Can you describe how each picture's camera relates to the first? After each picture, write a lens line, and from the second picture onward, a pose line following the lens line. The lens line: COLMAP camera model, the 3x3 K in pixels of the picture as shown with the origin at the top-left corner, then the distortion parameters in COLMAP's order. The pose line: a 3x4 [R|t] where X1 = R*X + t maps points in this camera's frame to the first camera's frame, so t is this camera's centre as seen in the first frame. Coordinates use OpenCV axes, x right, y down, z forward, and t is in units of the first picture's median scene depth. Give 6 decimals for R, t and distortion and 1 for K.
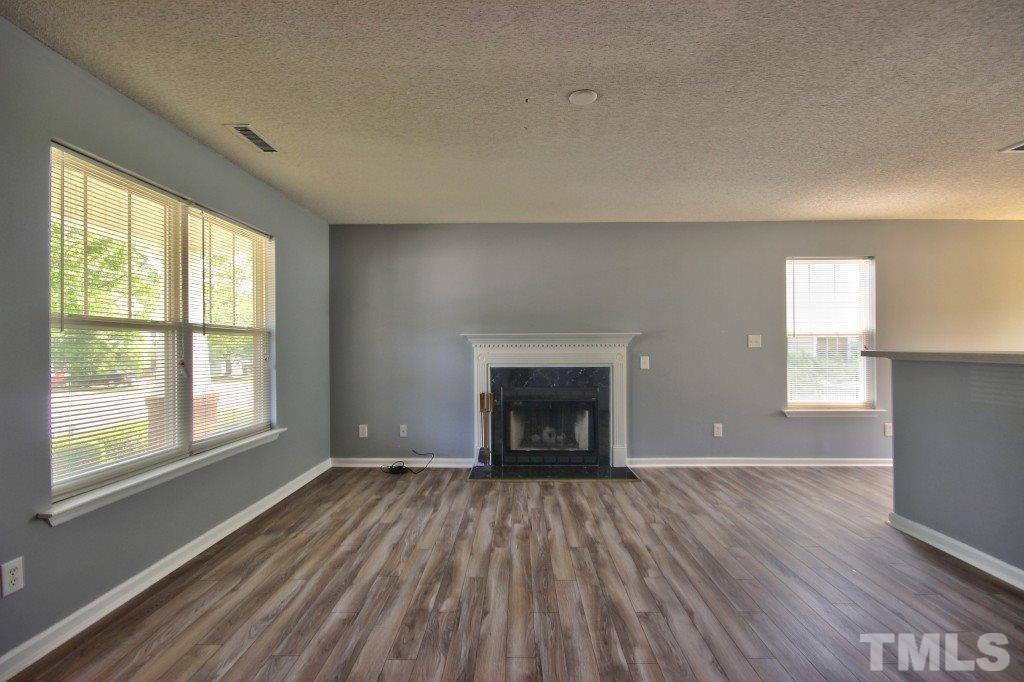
lens RADIAL K [[481.4, 0, 512.0], [0, 481.4, 341.0], [0, 0, 1]] dist [0.018722, -0.000265]
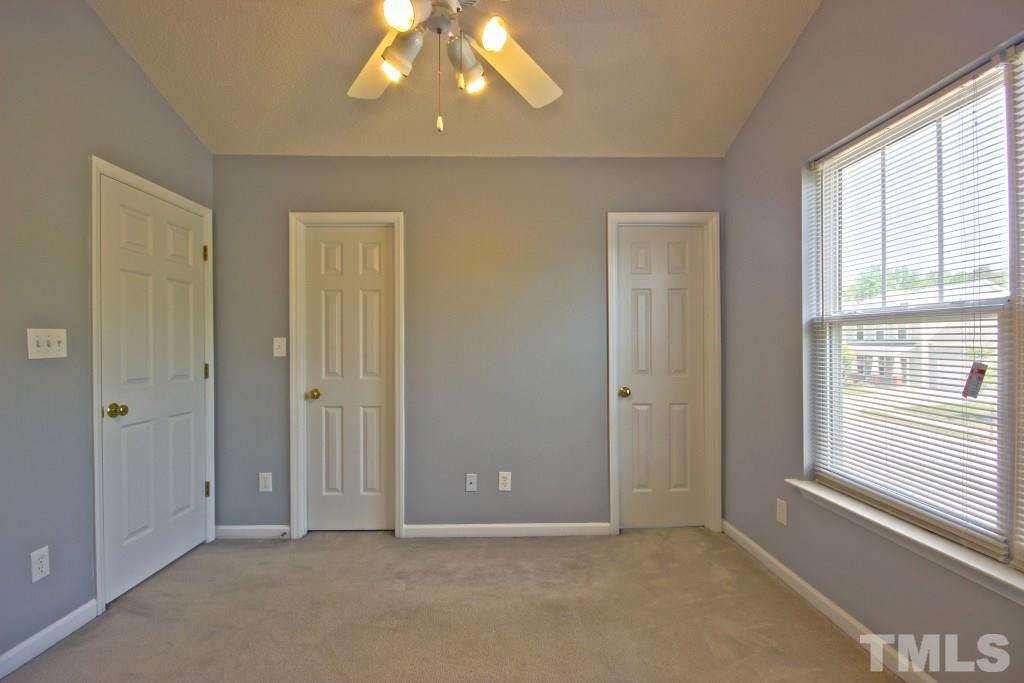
lens RADIAL K [[480.4, 0, 510.5], [0, 480.4, 352.4], [0, 0, 1]] dist [-0.003415, -0.001042]
pose [[-0.999609, 0.010194, -0.026038, -0.143291], [0.010247, 0.999946, -0.001880, 0.016424], [0.026017, -0.002146, -0.999659, 1.499379]]
